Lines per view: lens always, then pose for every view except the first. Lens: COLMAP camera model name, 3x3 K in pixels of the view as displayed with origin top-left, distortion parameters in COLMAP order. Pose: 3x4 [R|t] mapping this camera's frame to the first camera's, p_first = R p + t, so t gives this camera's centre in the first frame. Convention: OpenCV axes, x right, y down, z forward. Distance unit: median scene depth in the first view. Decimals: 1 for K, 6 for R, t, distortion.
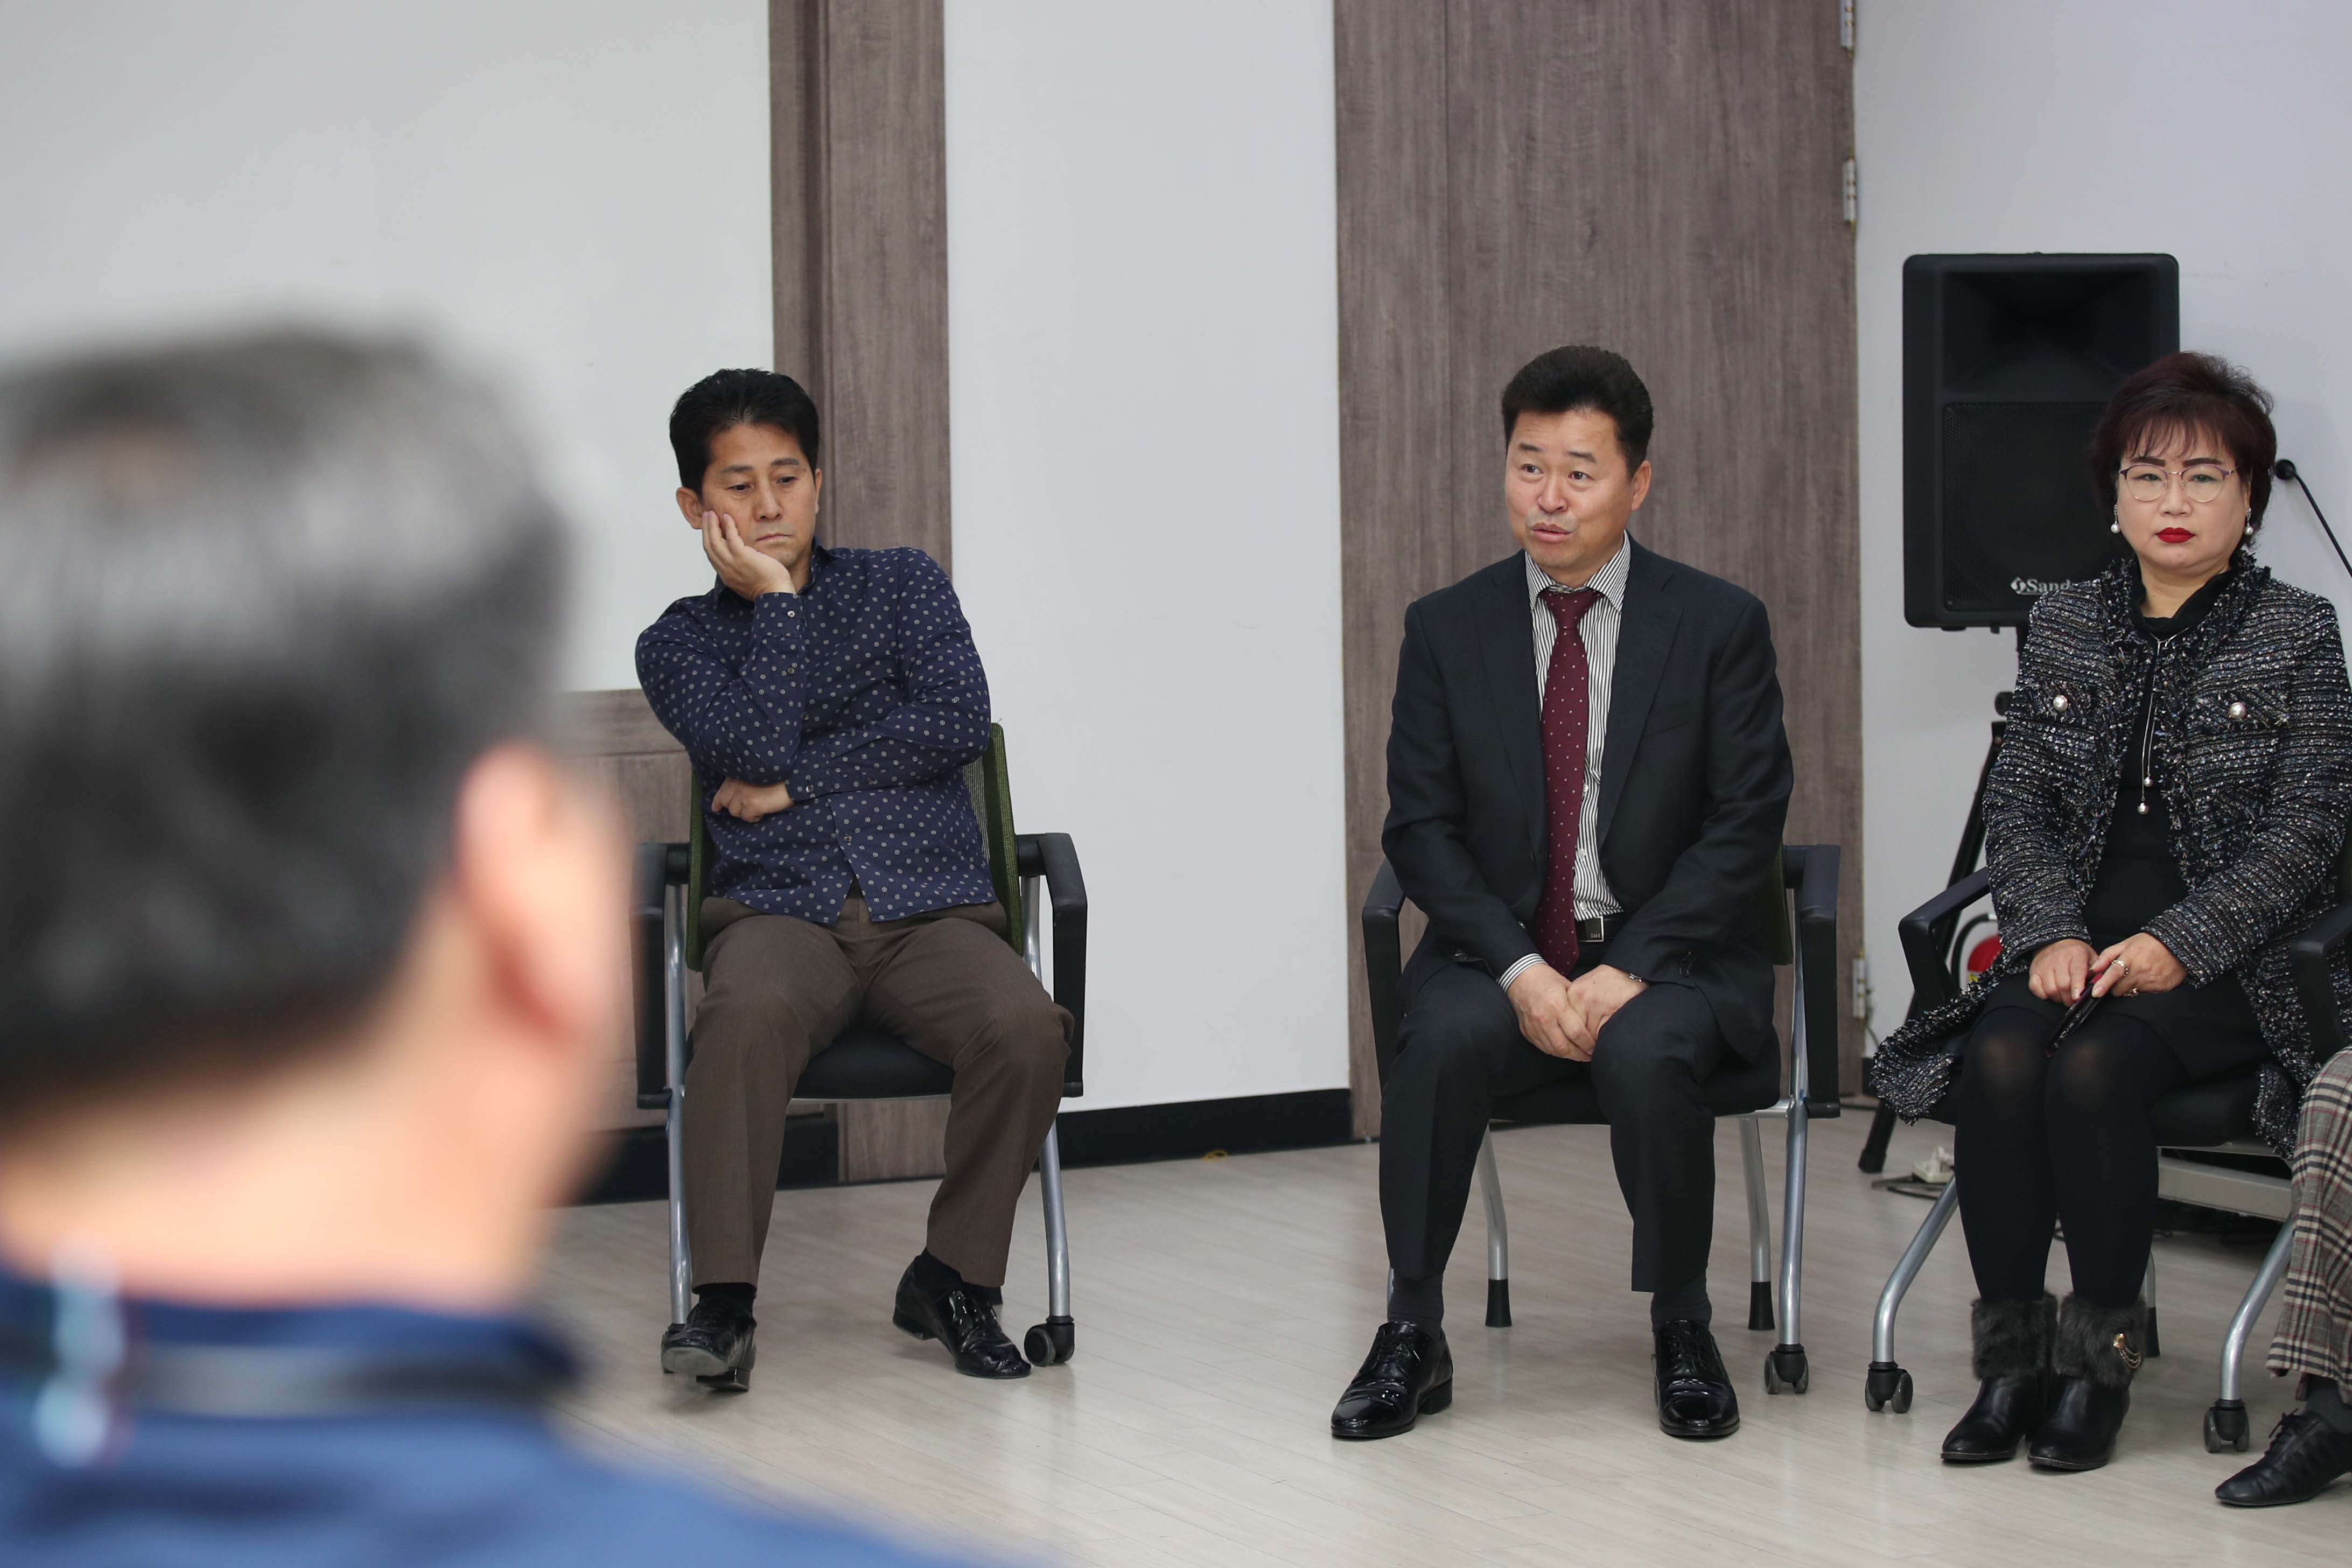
lens RADIAL K [[5544.1, 0, 1176.0], [0, 5544.1, 784.0], [0, 0, 1]] dist [-0.301066, 0.182839]
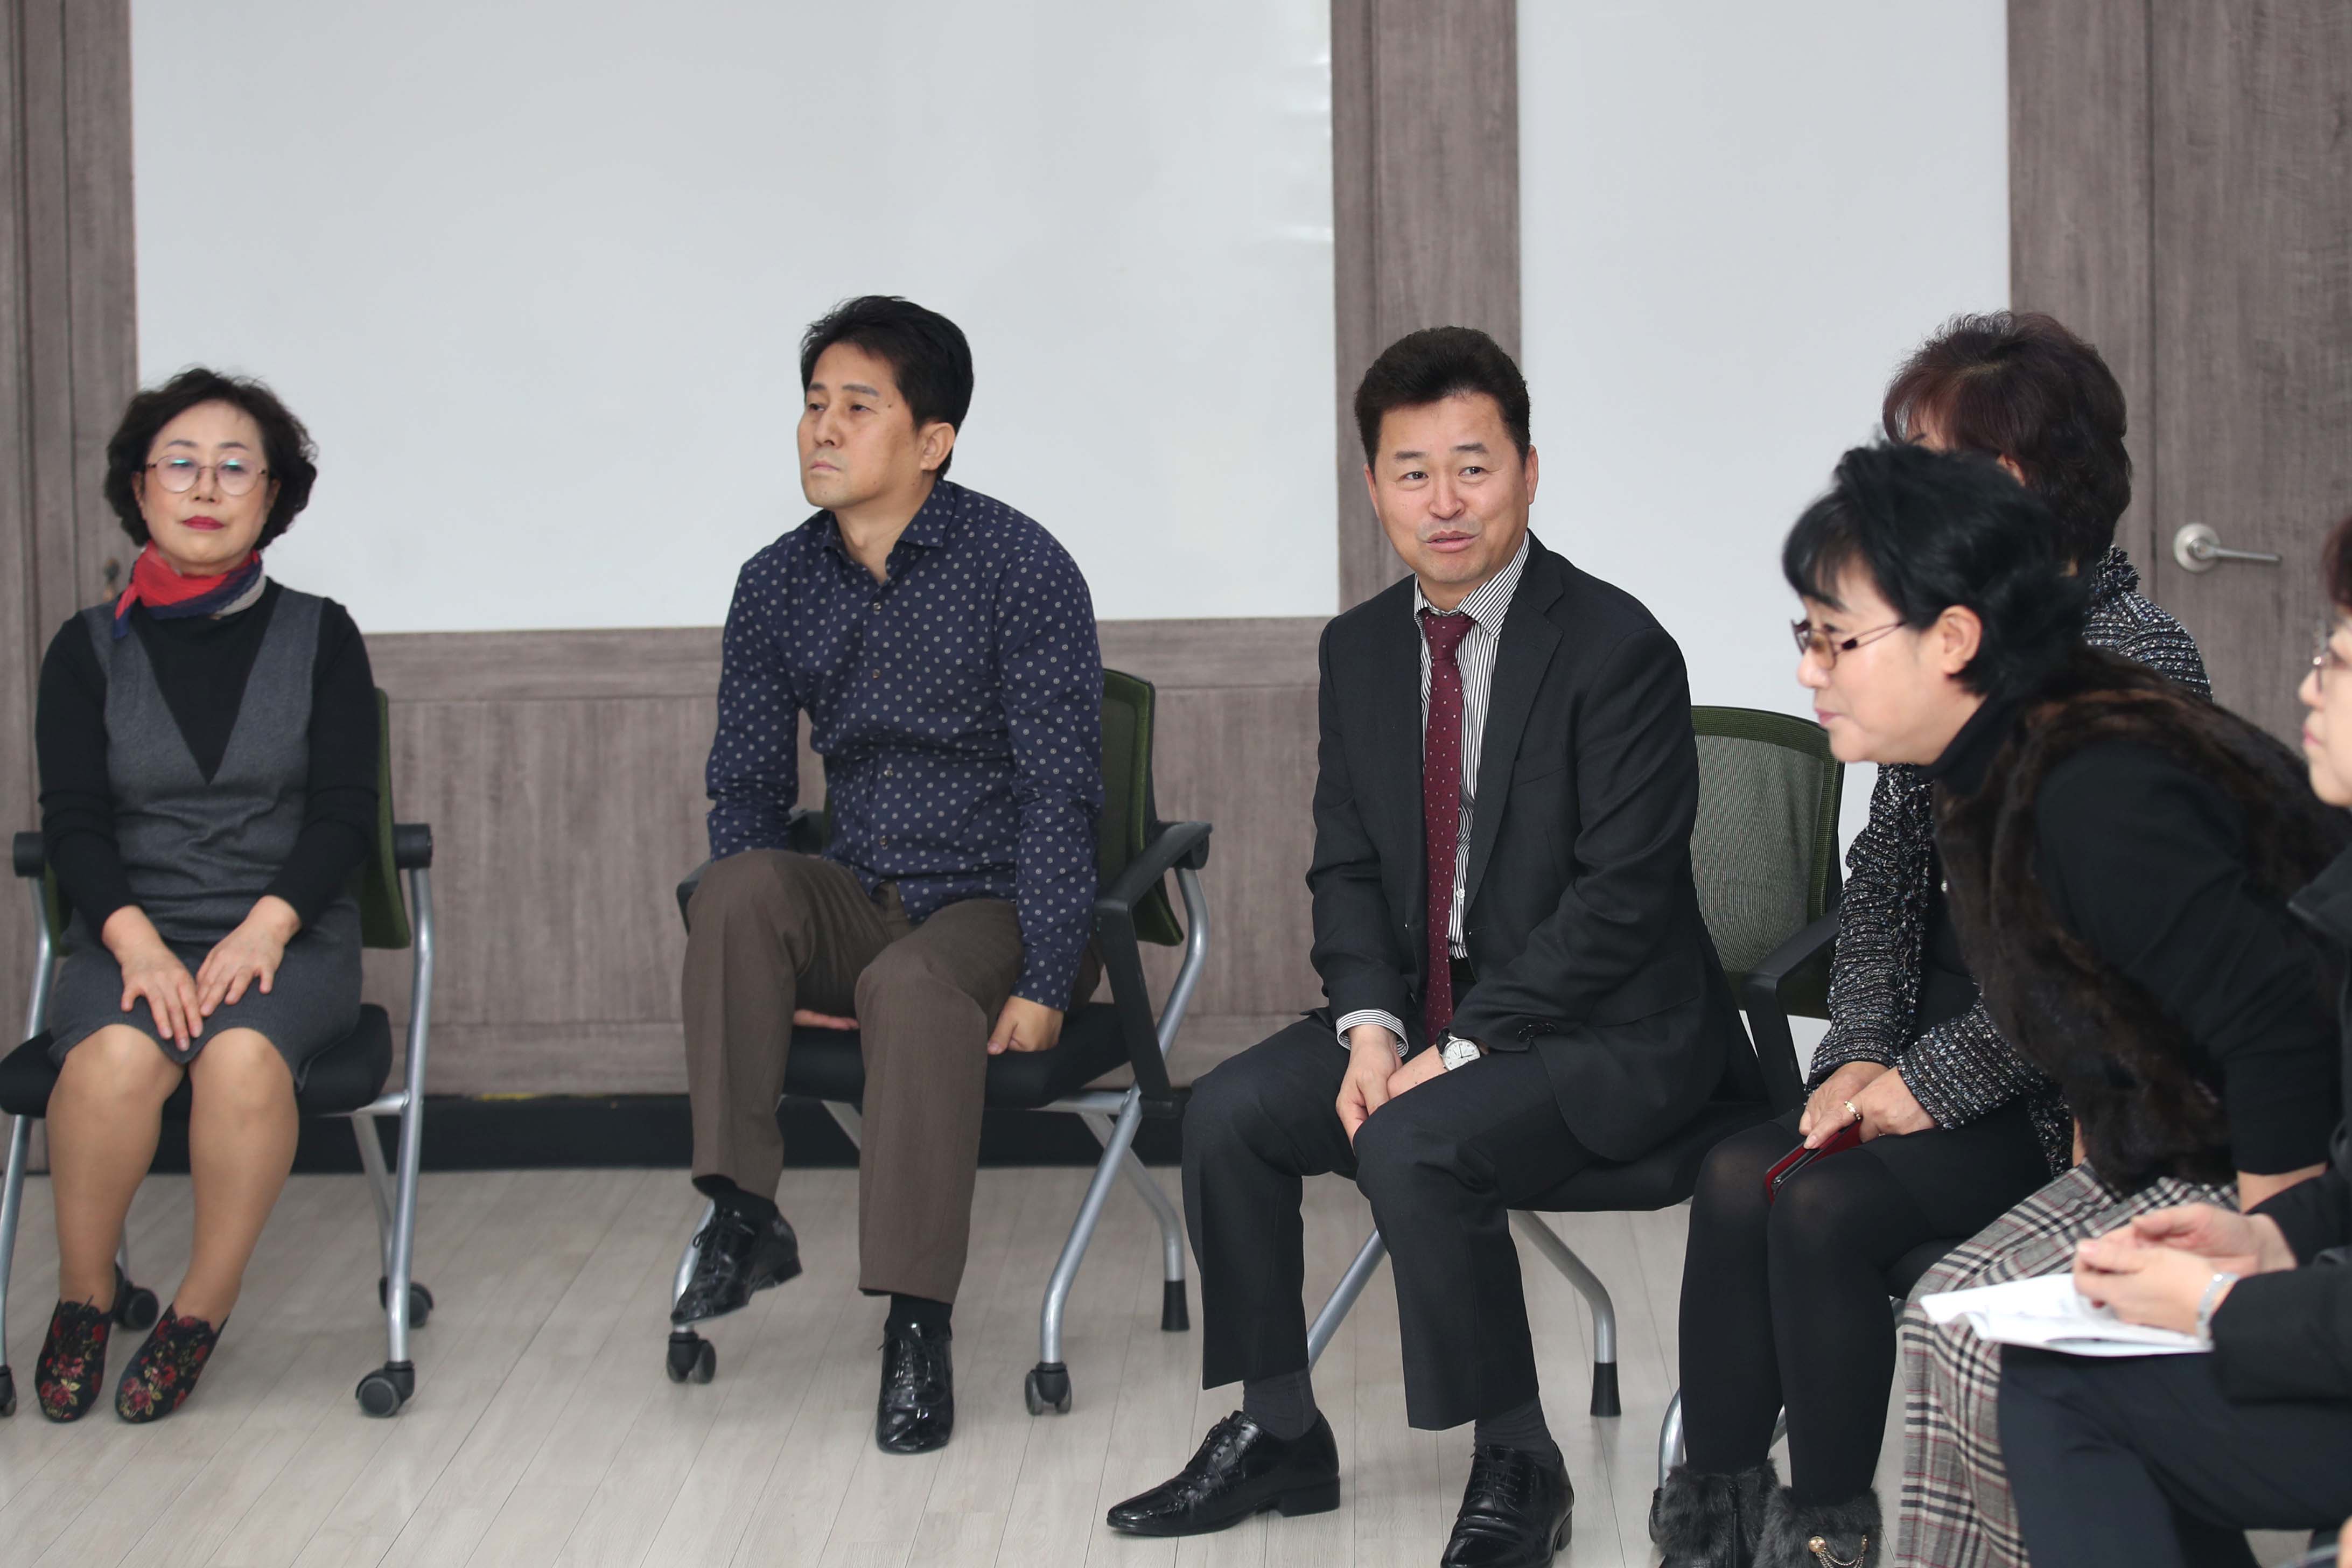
lens RADIAL K [[5544.1, 0, 1176.0], [0, 5544.1, 784.0], [0, 0, 1]] dist [-0.301066, 0.182839]
pose [[0.885452, 0.052086, -0.461802, 0.317179], [-0.030983, 0.998105, 0.053168, -0.036890], [0.463696, -0.032770, 0.885388, 0.161708]]
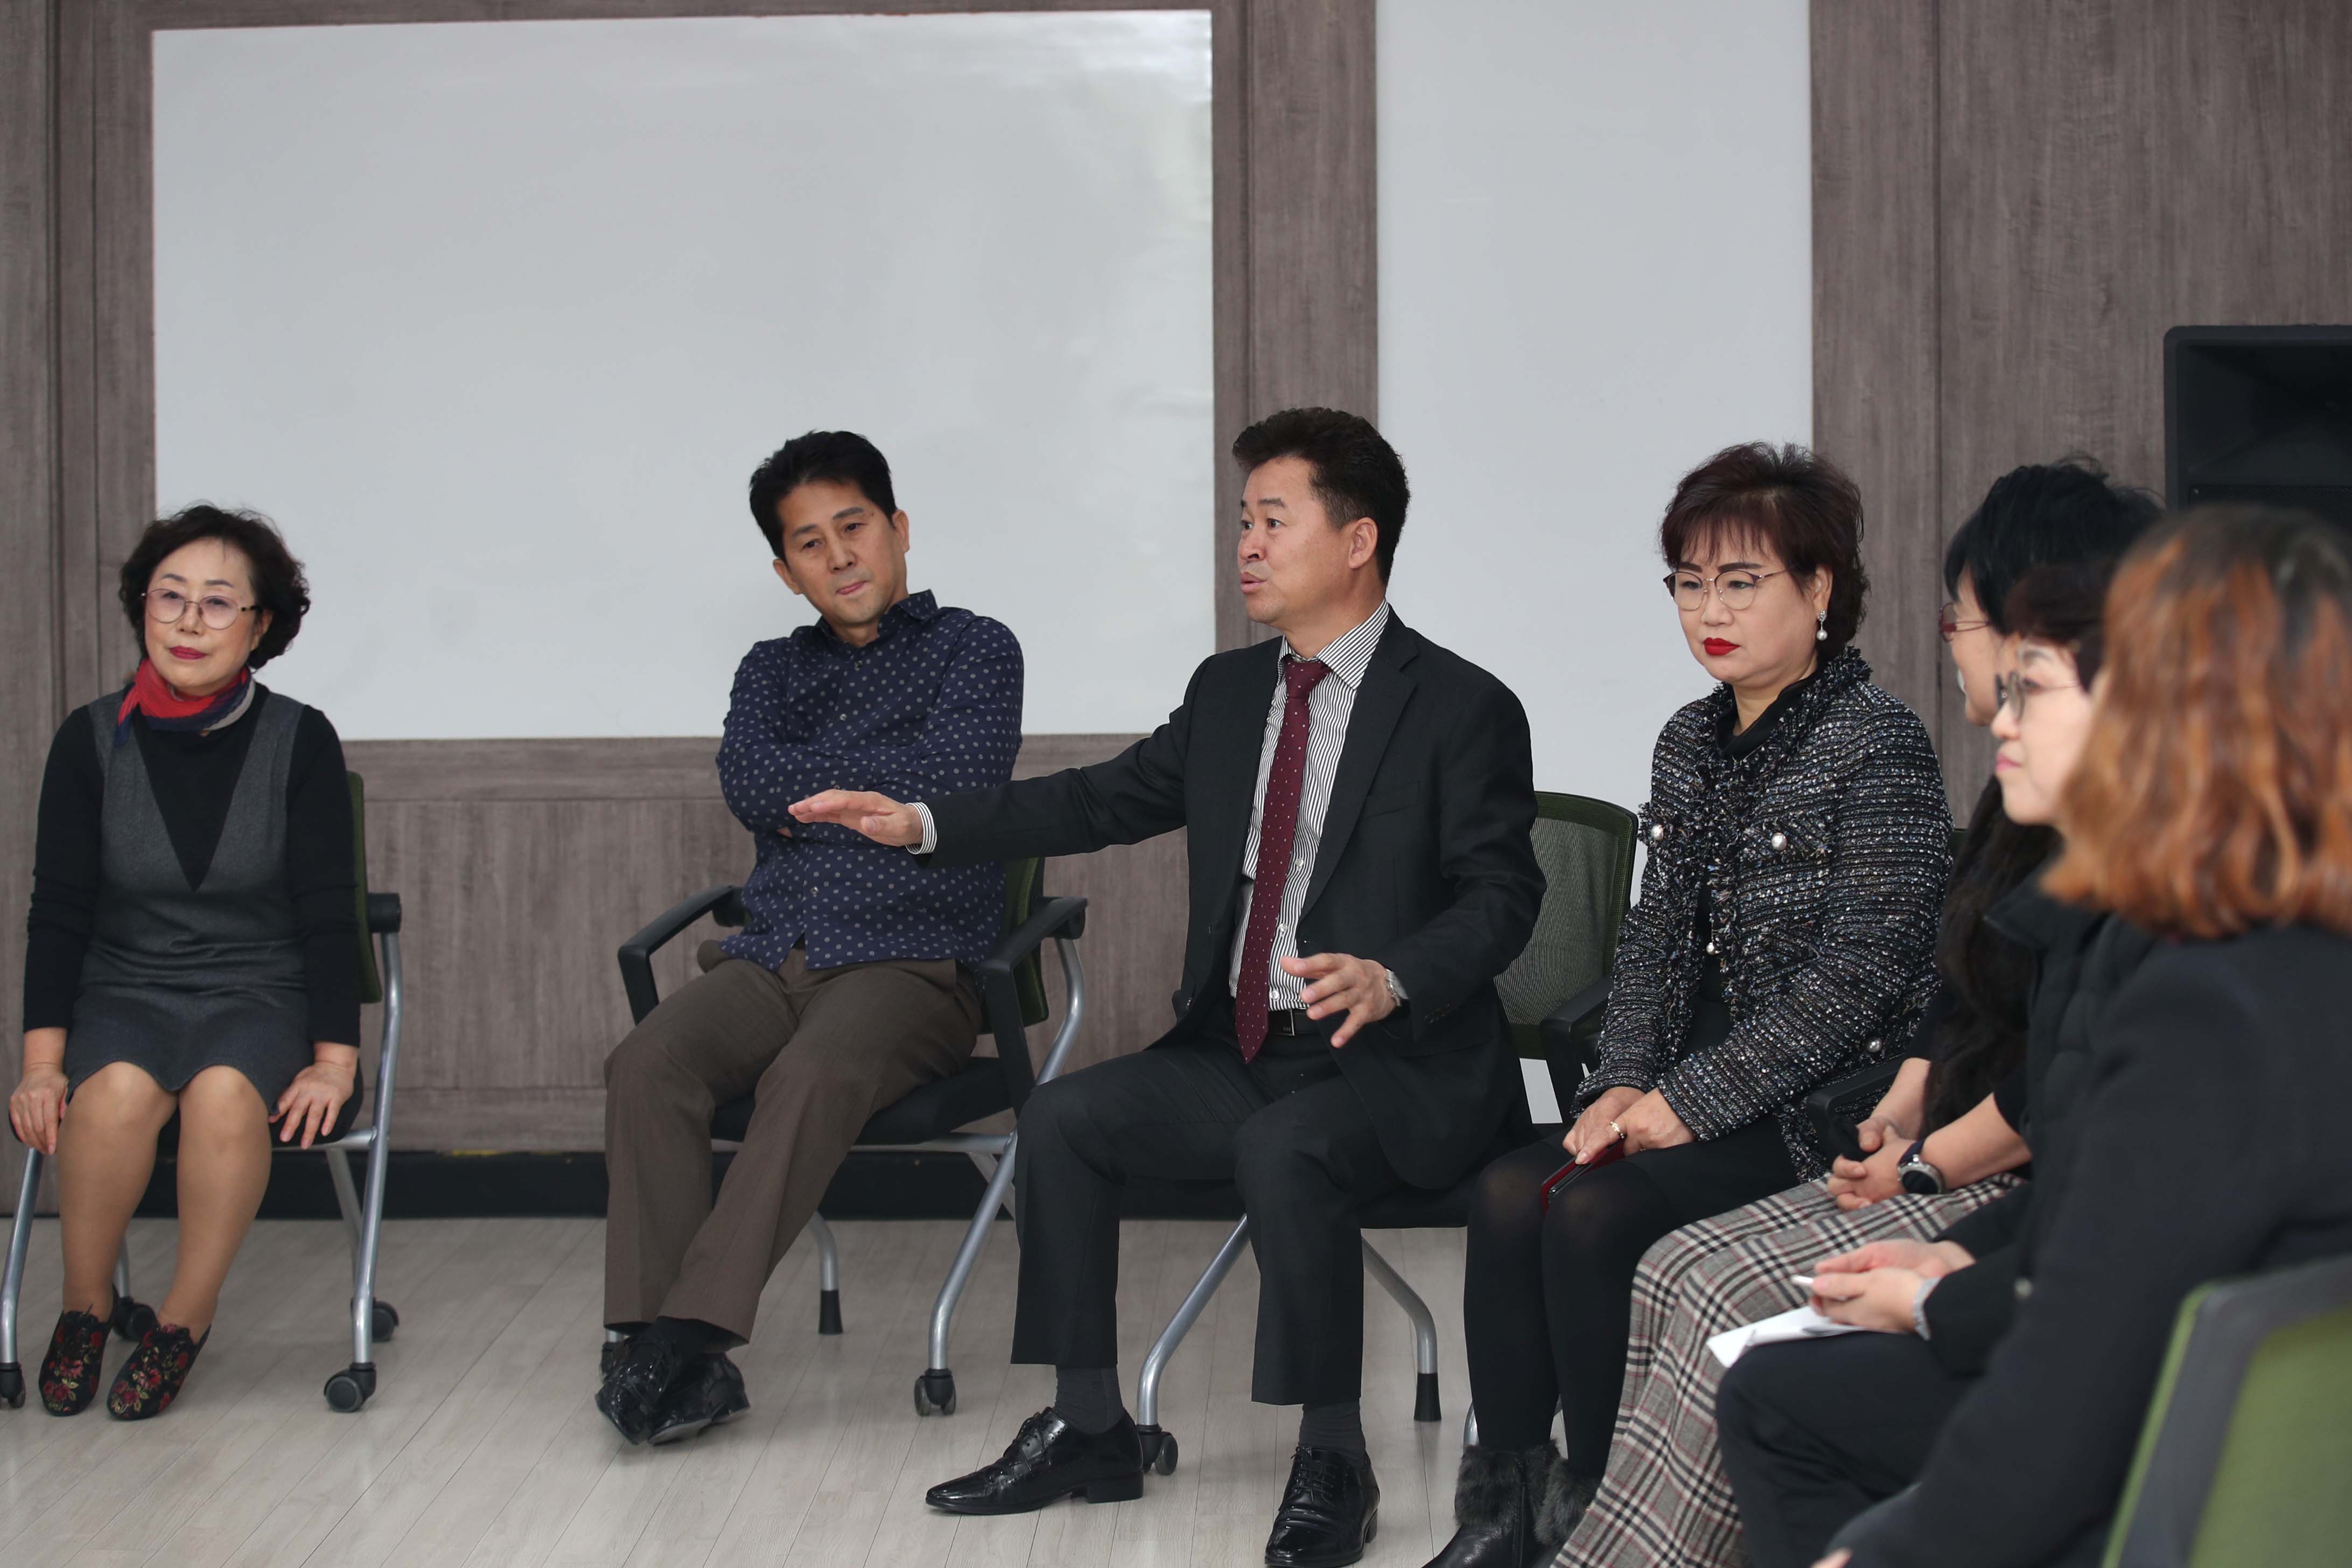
lens RADIAL K [[5055.8, 0, 1176.0], [0, 5055.8, 784.0], [0, 0, 1]] dist [-0.294492, 0.205986]
pose [[0.887649, 0.042921, -0.458517, 0.341585], [-0.040222, 0.999068, 0.015654, -0.022220], [0.458762, 0.004547, 0.888548, 0.145910]]
